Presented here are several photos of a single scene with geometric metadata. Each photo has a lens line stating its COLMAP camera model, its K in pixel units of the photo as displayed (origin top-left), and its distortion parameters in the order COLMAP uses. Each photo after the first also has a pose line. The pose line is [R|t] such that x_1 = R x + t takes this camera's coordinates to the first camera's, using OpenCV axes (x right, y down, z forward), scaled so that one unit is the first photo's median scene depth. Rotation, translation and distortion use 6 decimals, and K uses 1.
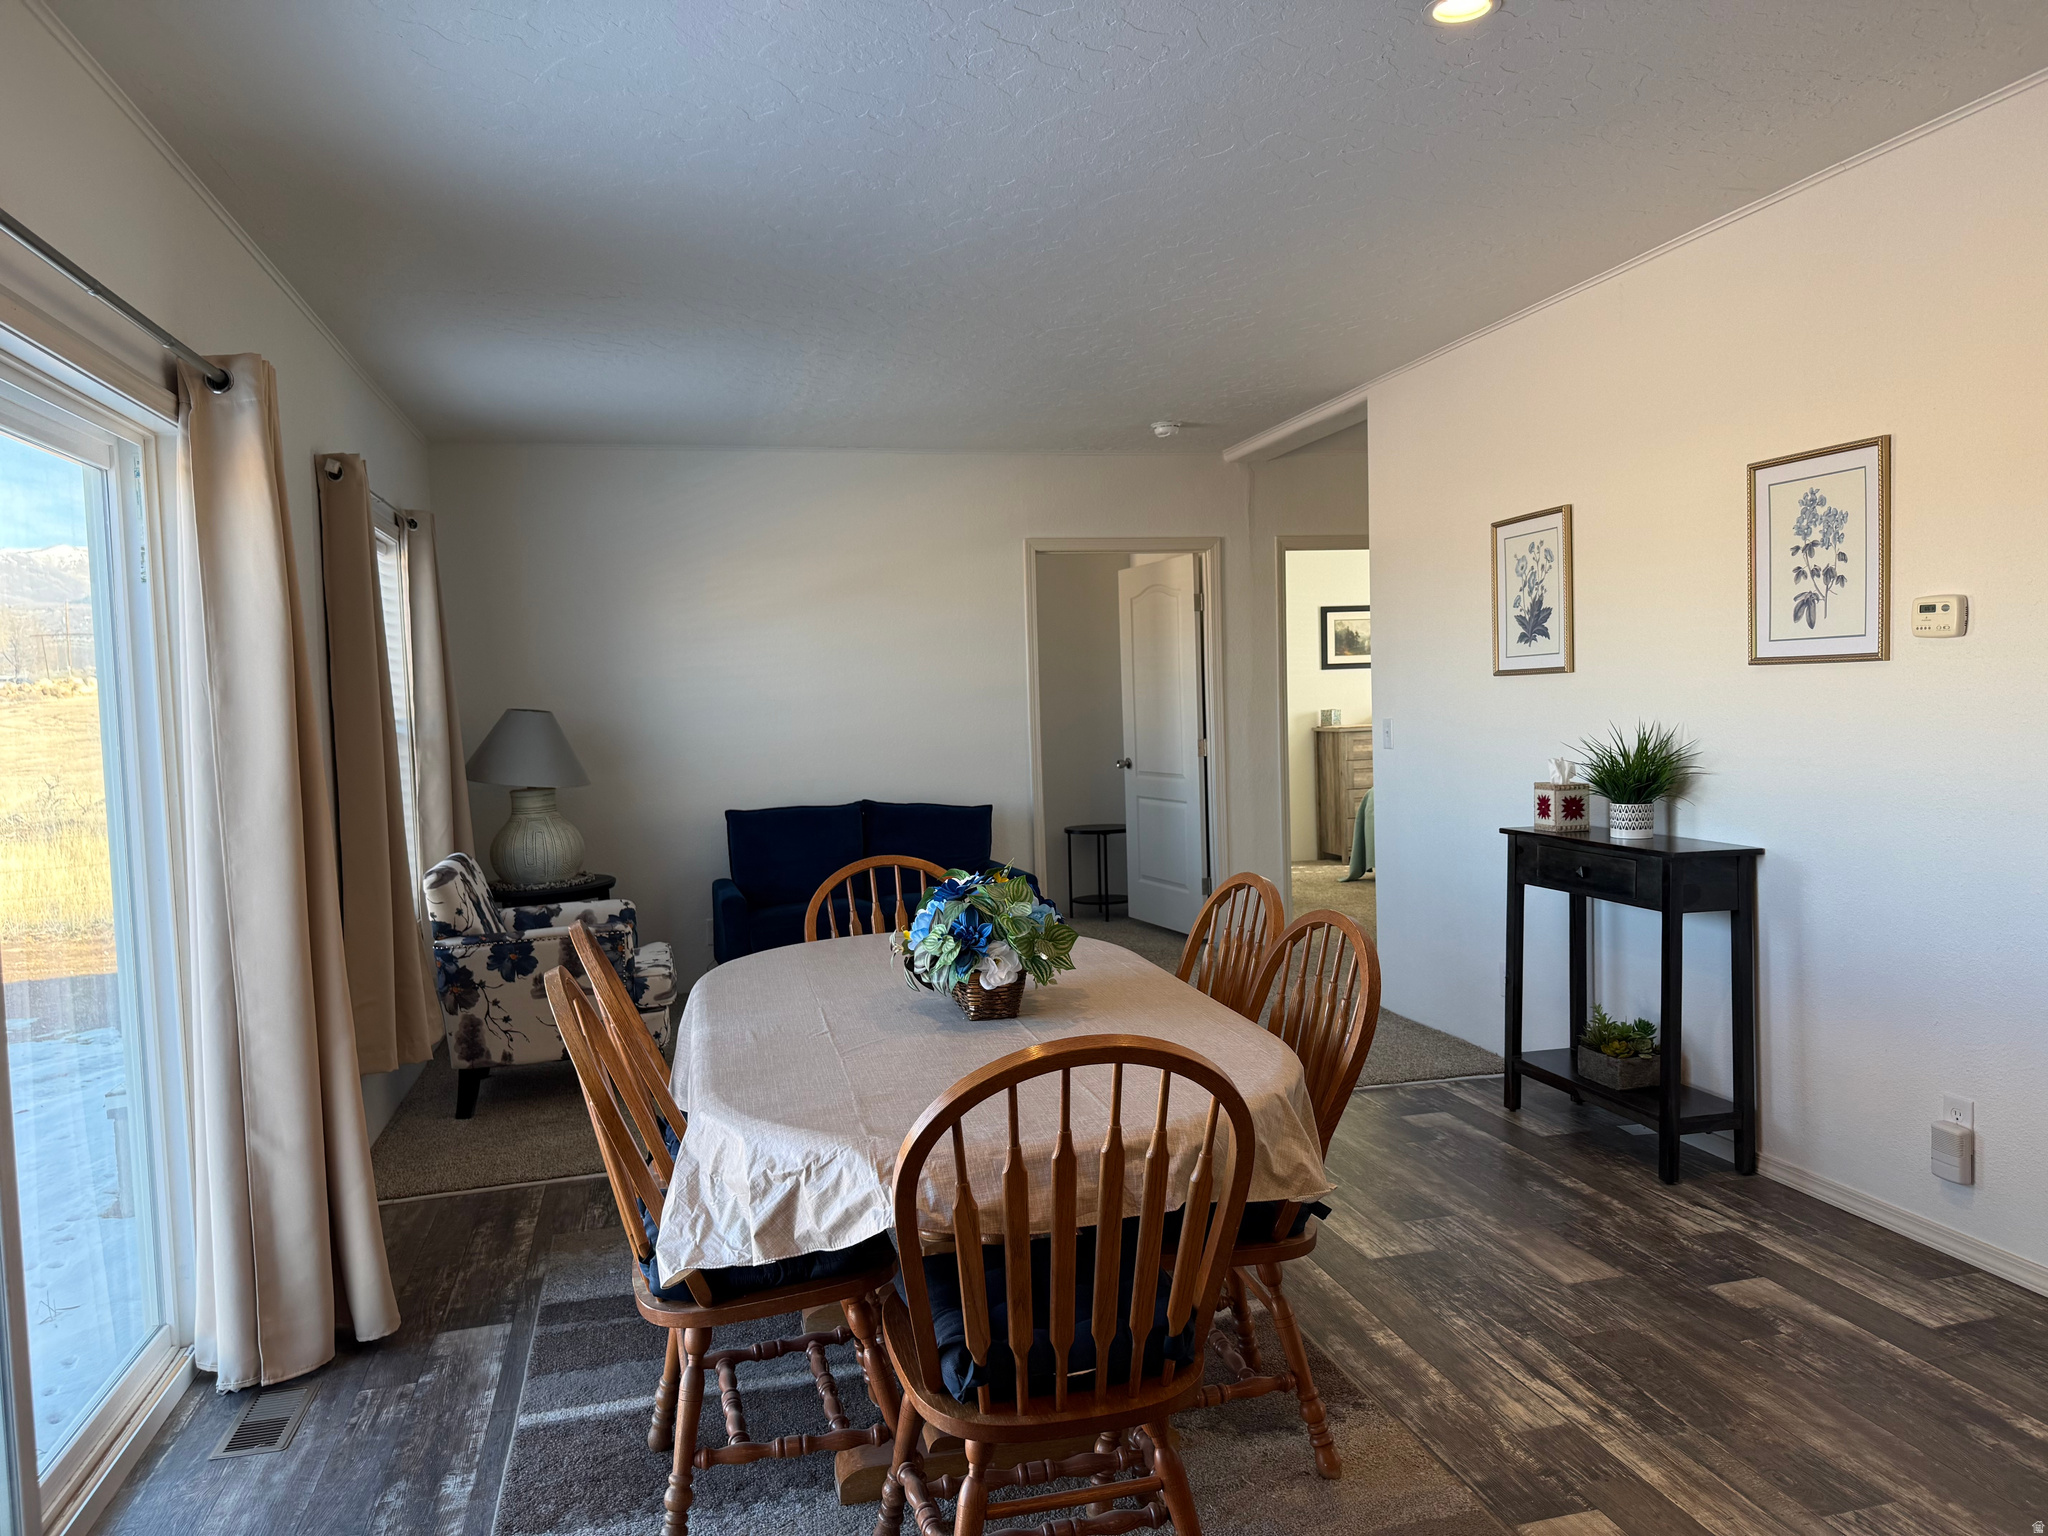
lens RADIAL K [[1440.5, 0, 1023.4], [0, 1440.5, 768.4], [0, 0, 1]] dist [0.041331, -0.044043]
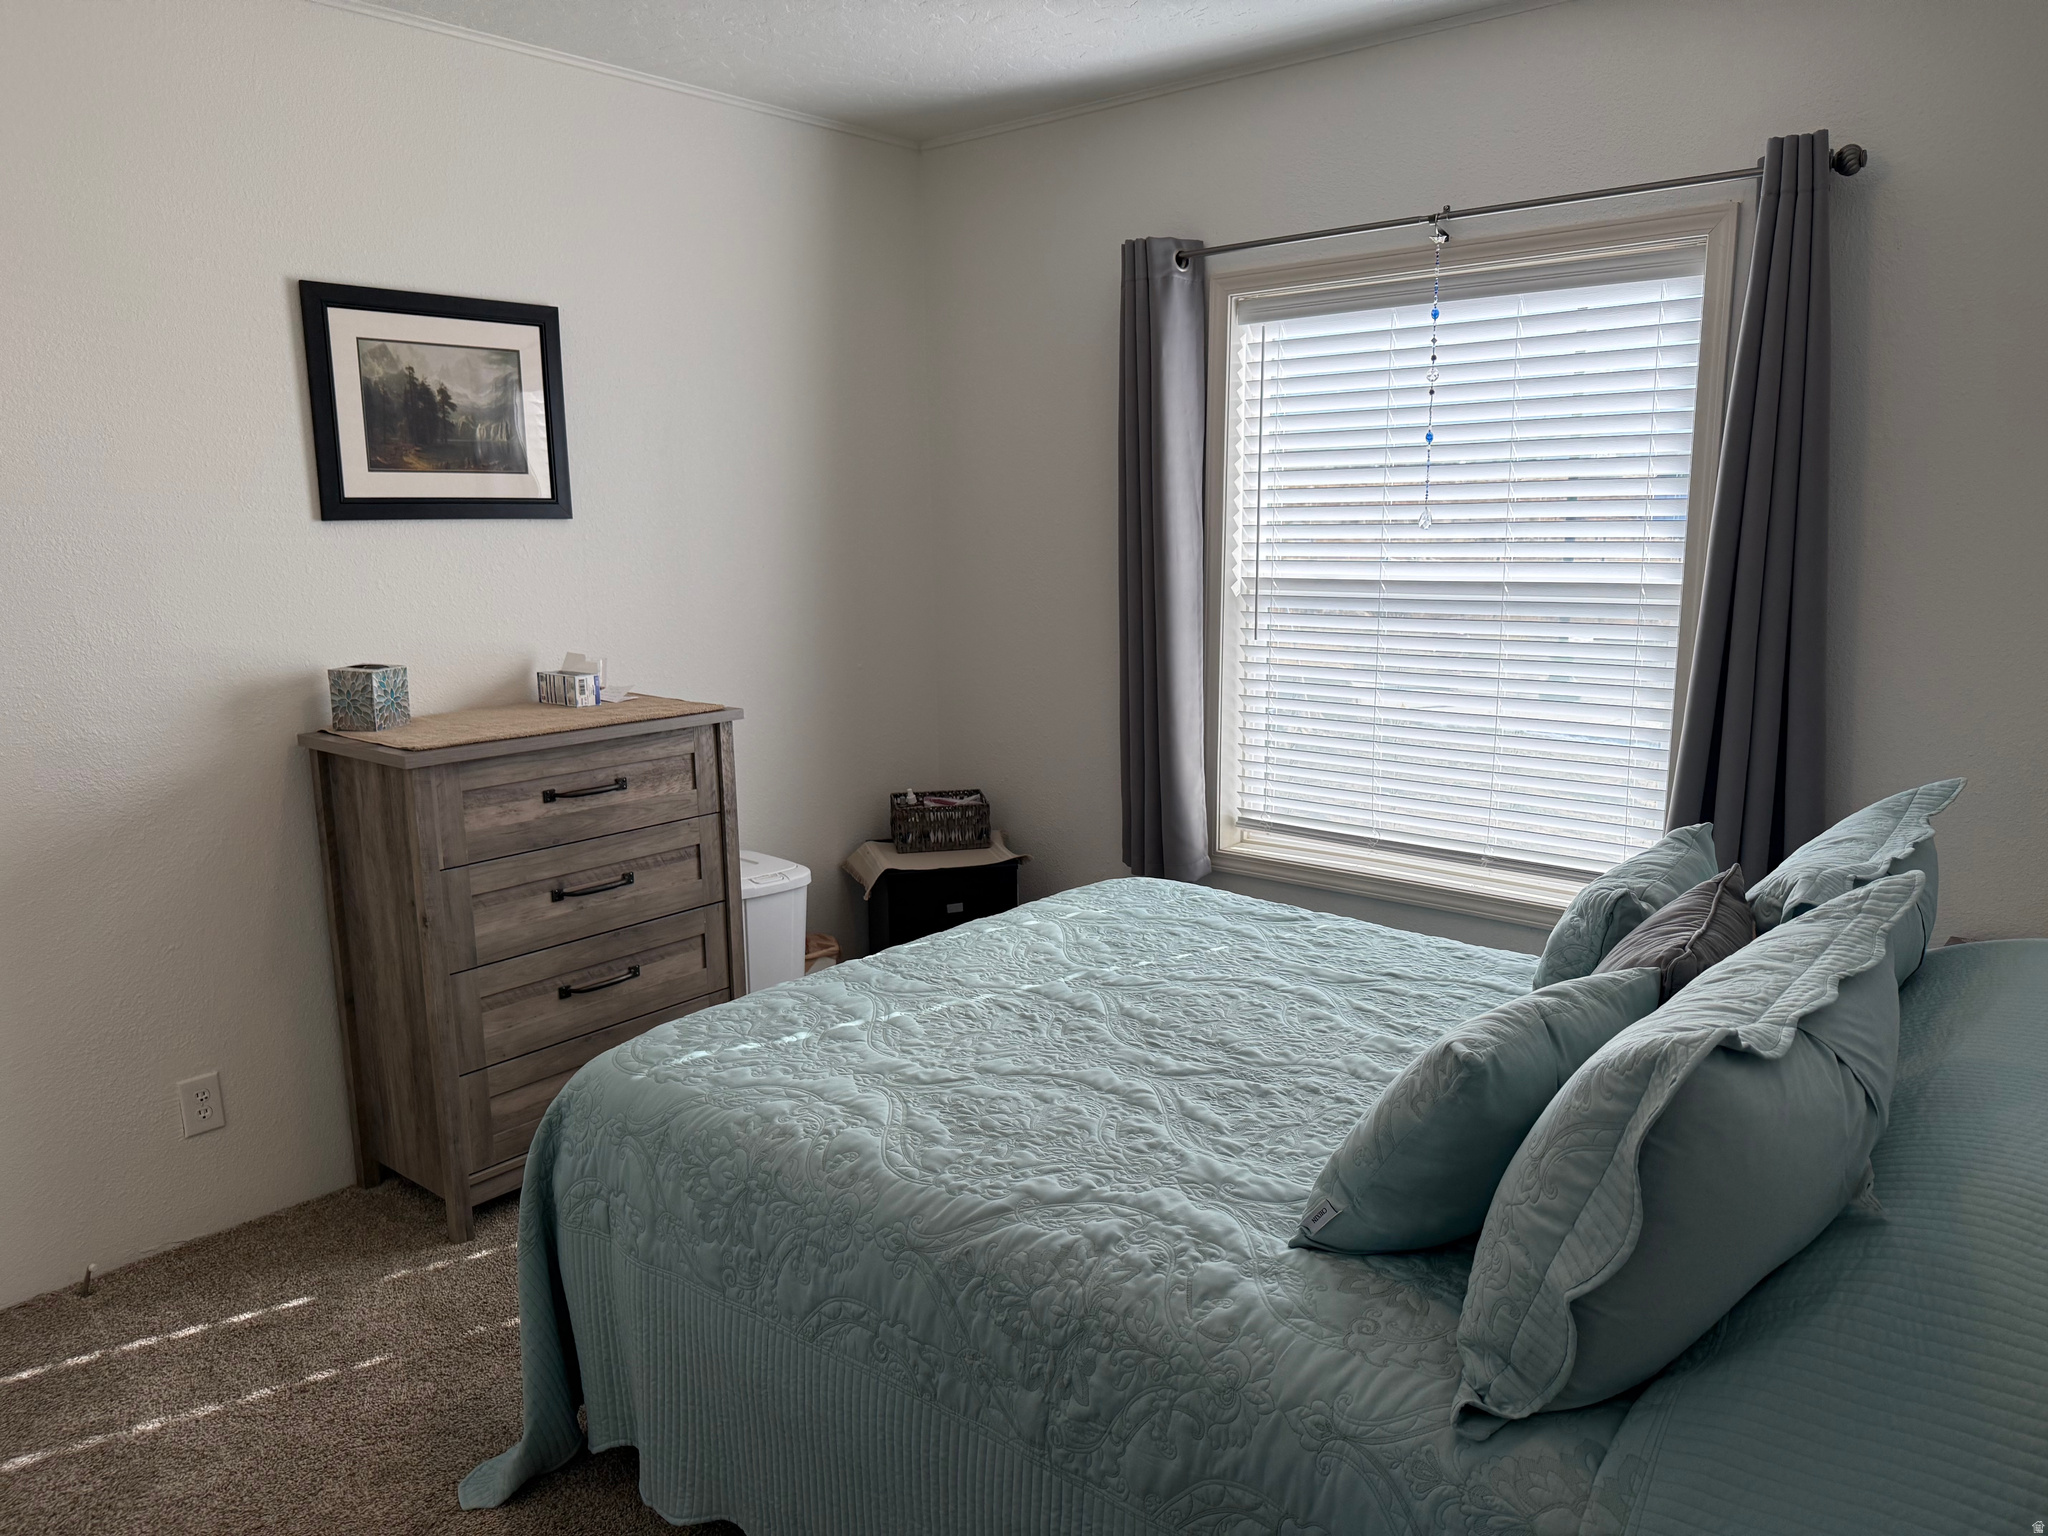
lens RADIAL K [[1440.5, 0, 1021.6], [0, 1440.5, 768.1], [0, 0, 1]] dist [0.041331, -0.044043]
pose [[0.811794, -0.080506, 0.578368, 0.152529], [0.013621, 0.992792, 0.119072, -0.053112], [-0.583785, -0.088784, 0.807039, 0.700319]]
